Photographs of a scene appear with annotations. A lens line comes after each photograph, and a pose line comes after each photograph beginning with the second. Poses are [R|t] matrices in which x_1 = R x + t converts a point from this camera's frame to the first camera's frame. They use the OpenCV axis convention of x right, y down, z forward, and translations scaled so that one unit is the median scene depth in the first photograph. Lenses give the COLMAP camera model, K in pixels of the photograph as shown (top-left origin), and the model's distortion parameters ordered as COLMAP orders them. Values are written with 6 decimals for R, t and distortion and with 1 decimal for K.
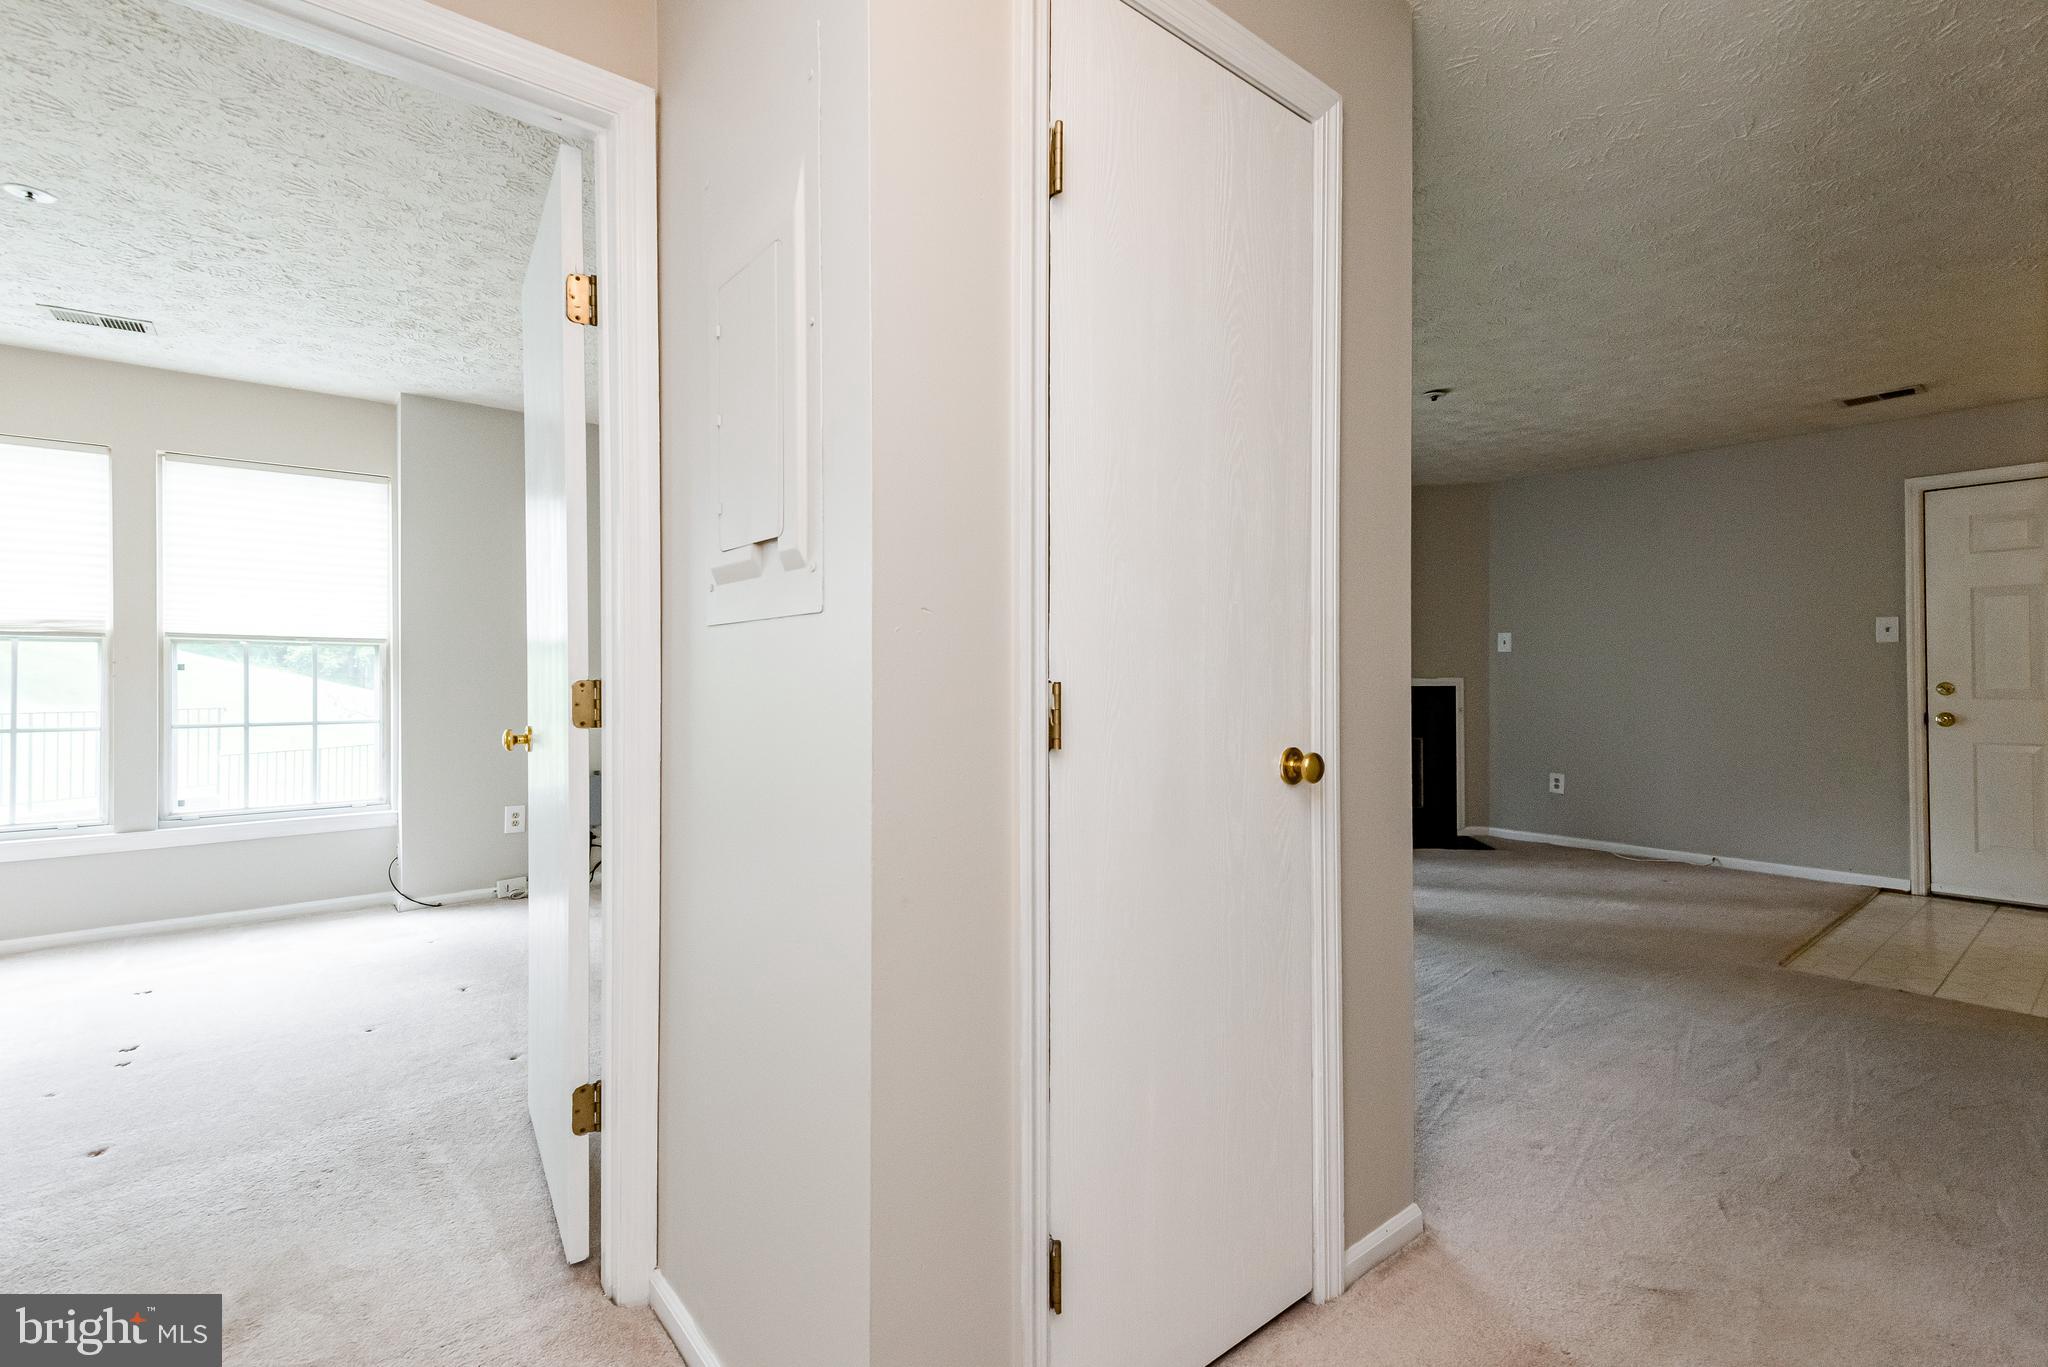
lens RADIAL K [[946.2, 0, 1026.6], [0, 946.2, 670.9], [0, 0, 1]] dist [0.030533, -0.000974]
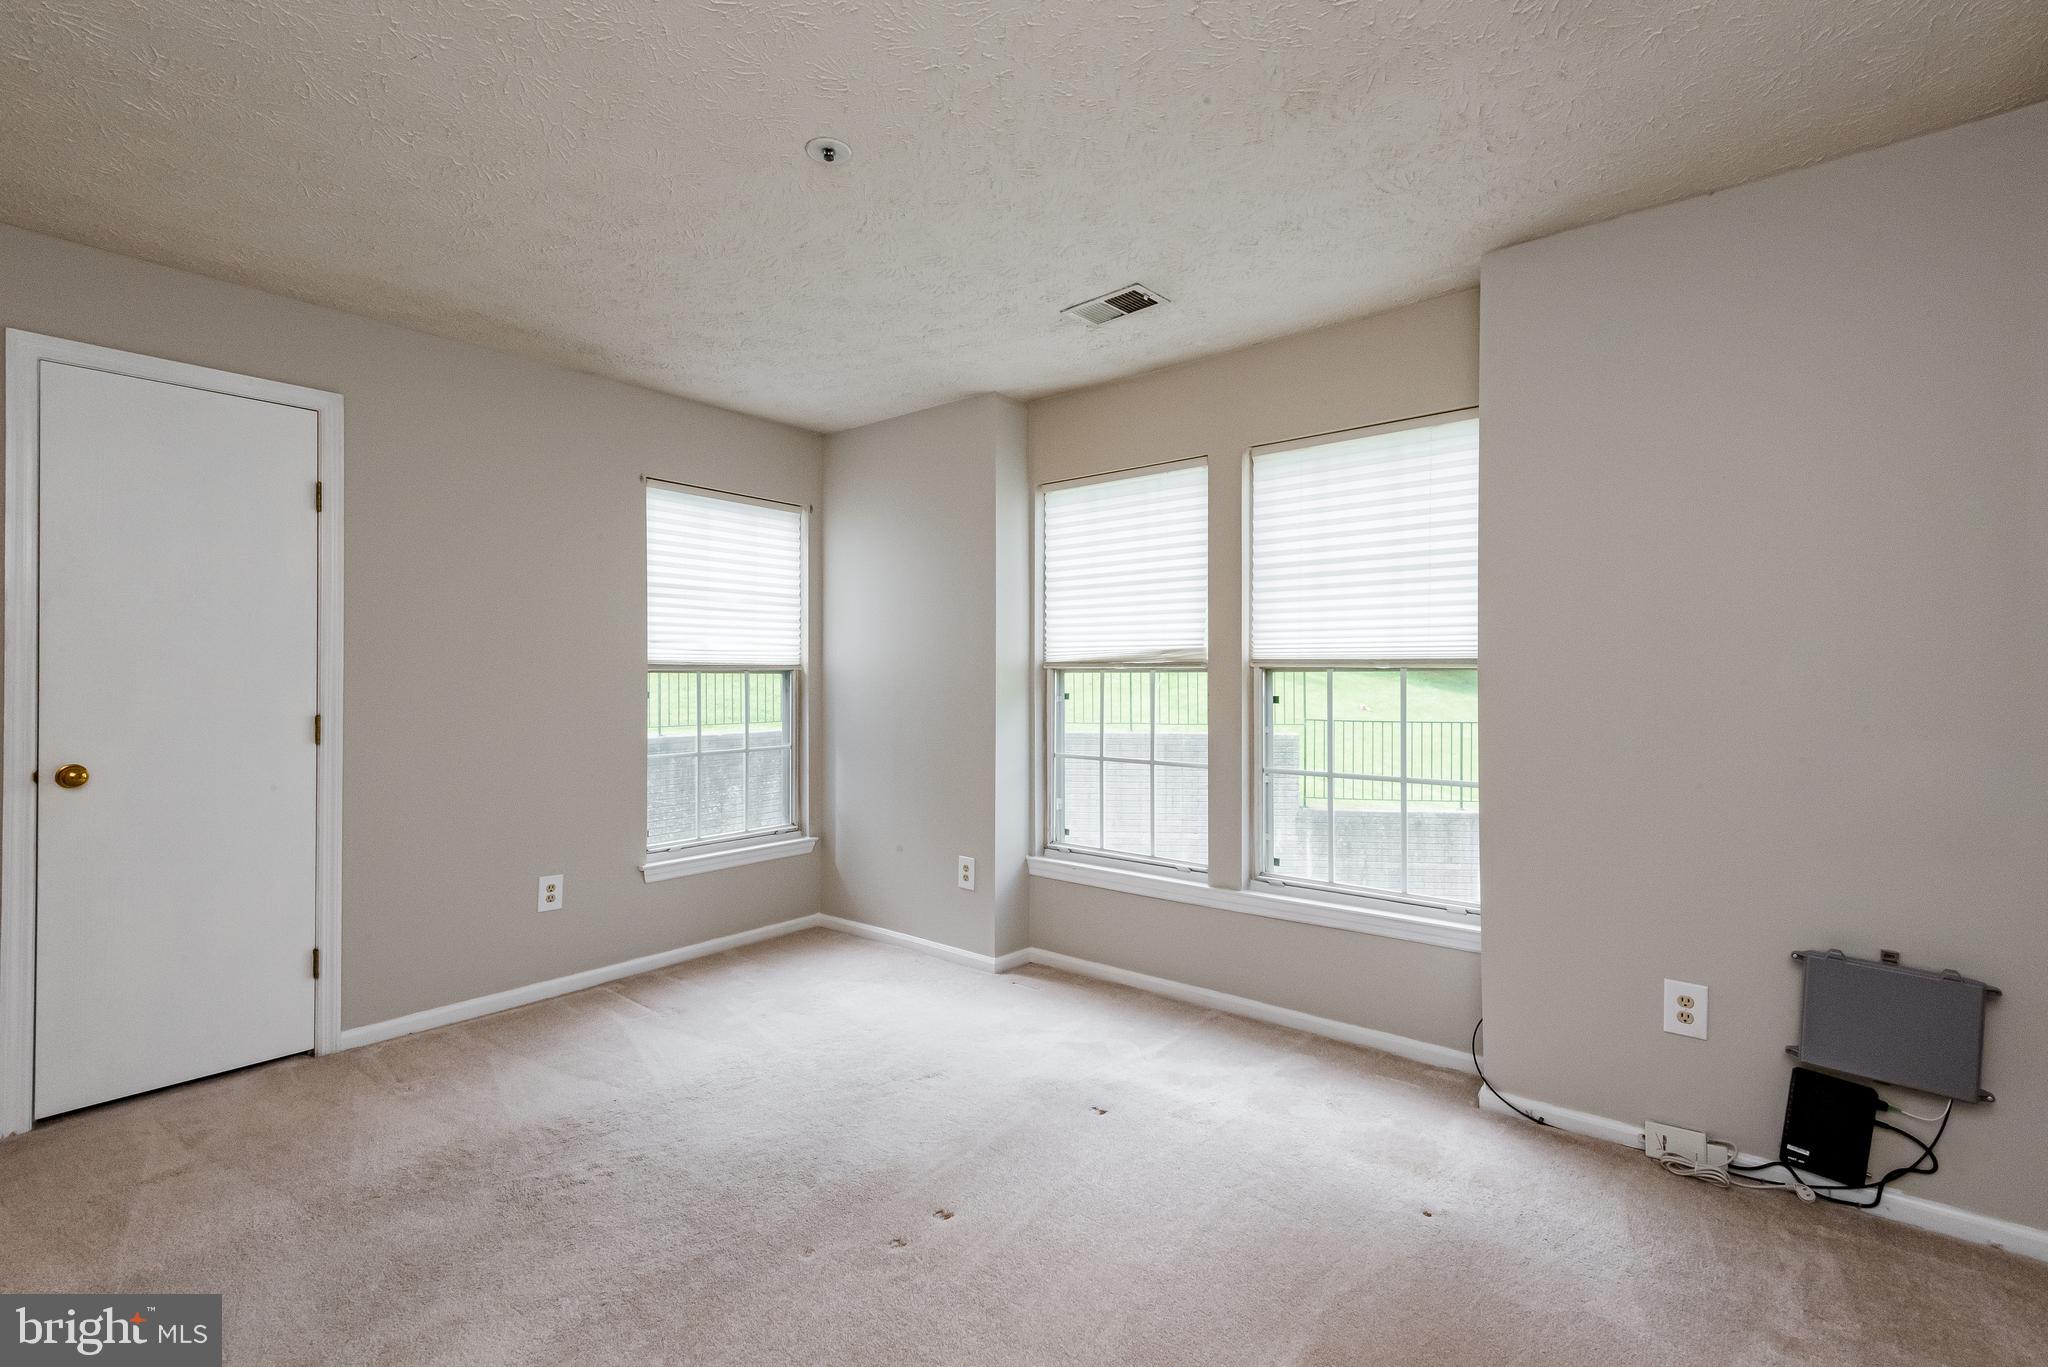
lens RADIAL K [[902.1, 0, 993.3], [0, 902.1, 674.6], [0, 0, 1]] dist [0.029846, -0.016686]
pose [[0.183625, -0.004215, -0.982987, -0.147563], [0.004474, 0.999984, -0.003452, -0.024069], [0.982986, -0.003764, 0.183641, 0.621352]]
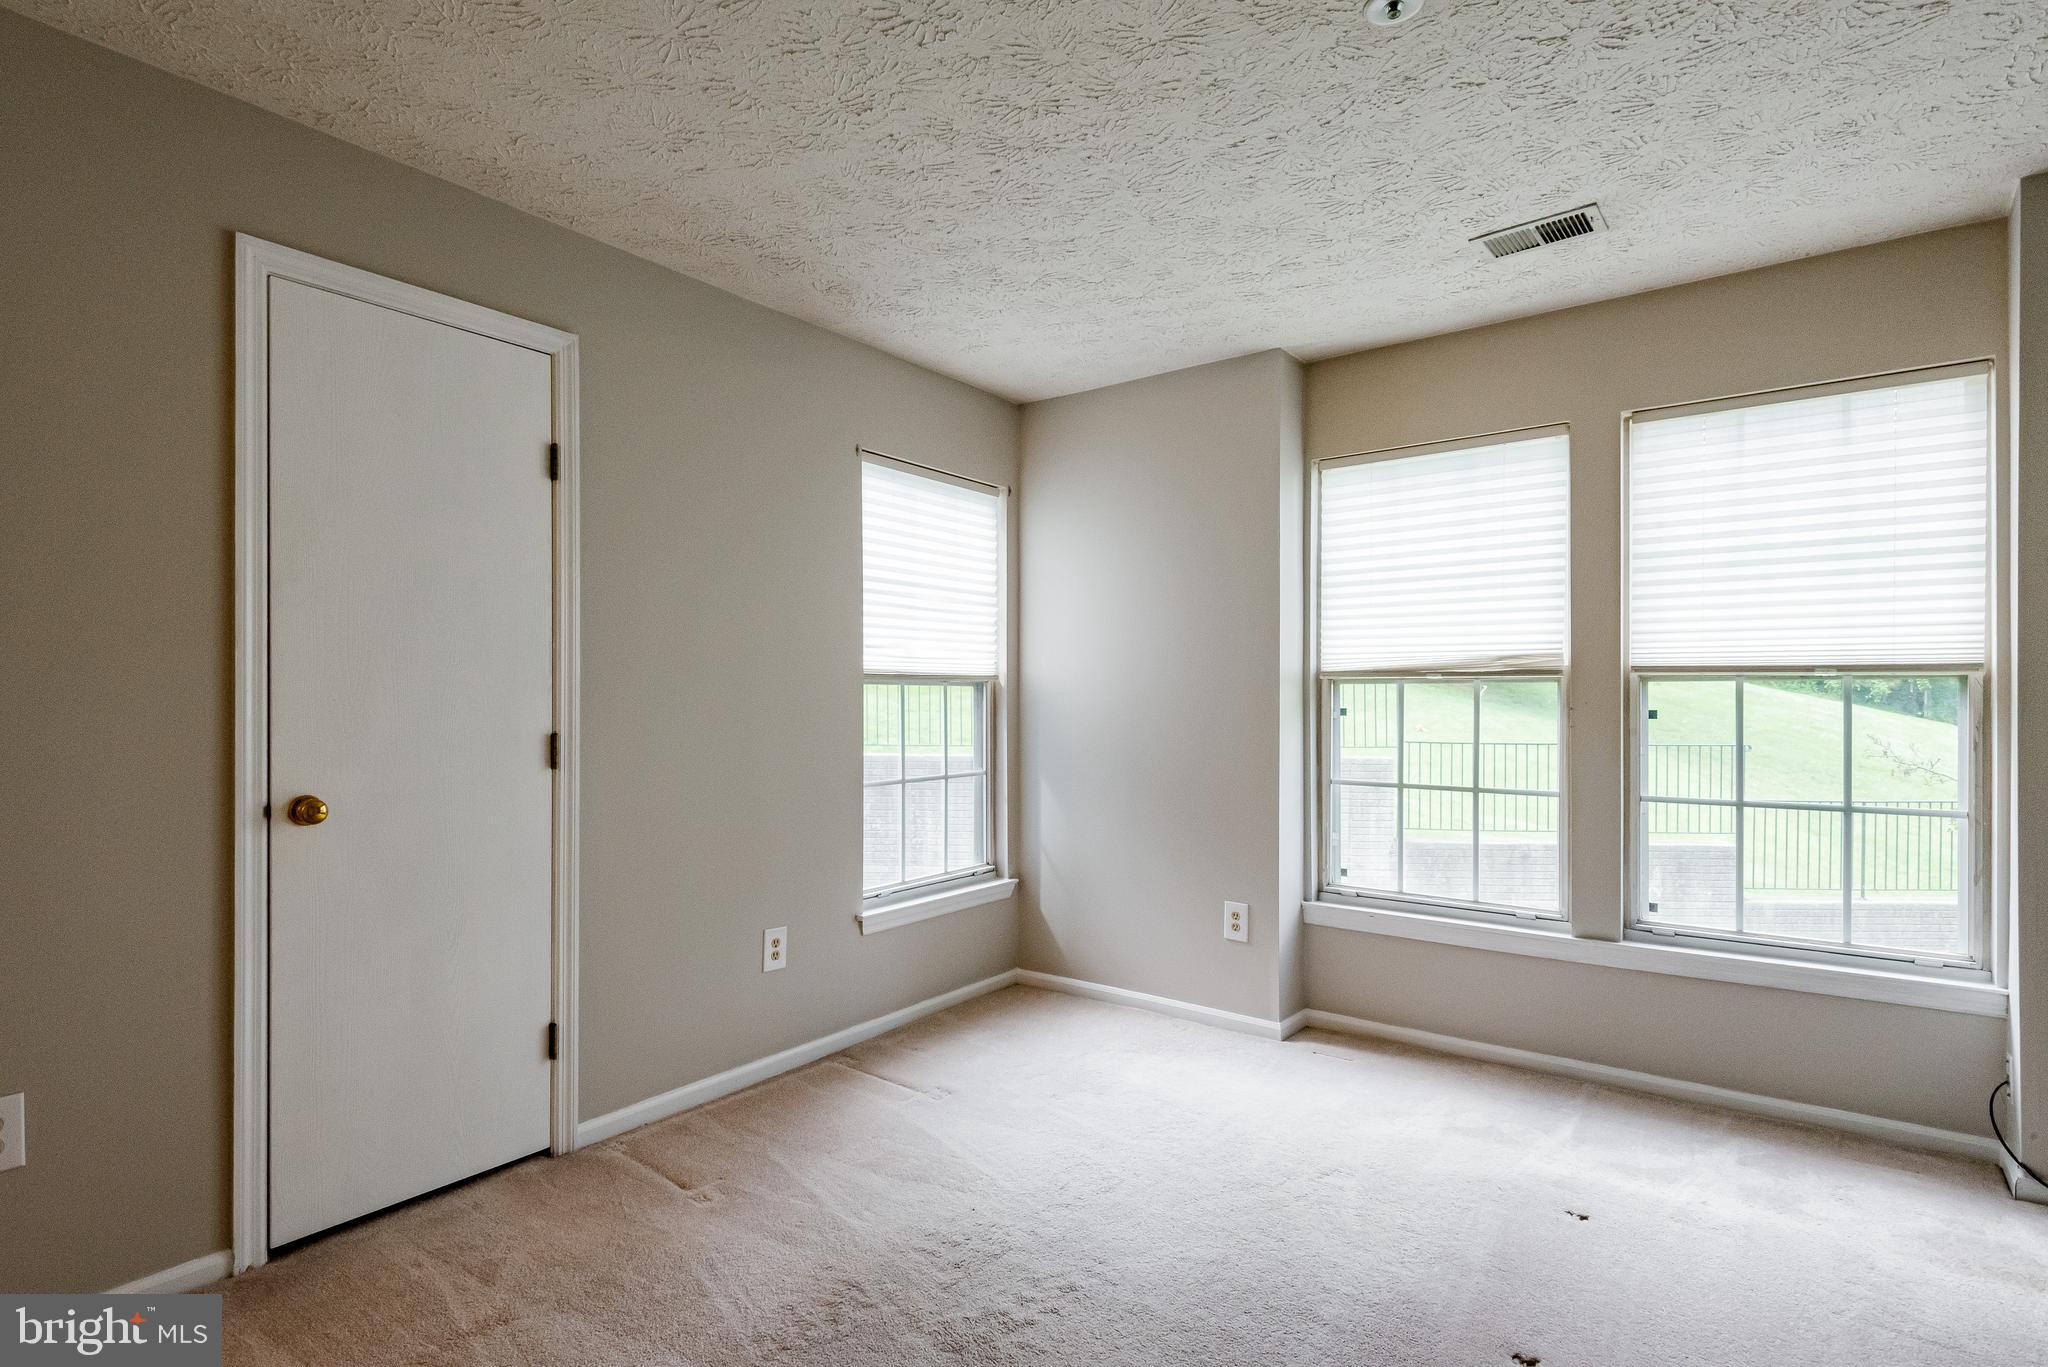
lens RADIAL K [[994.4, 0, 991.3], [0, 994.4, 702.0], [0, 0, 1]] dist [0.018523, -0.012152]
pose [[0.216325, 0.003834, -0.976314, -0.267936], [0.004645, 0.999977, 0.004956, -0.018949], [0.976310, -0.005607, 0.216302, 0.374947]]
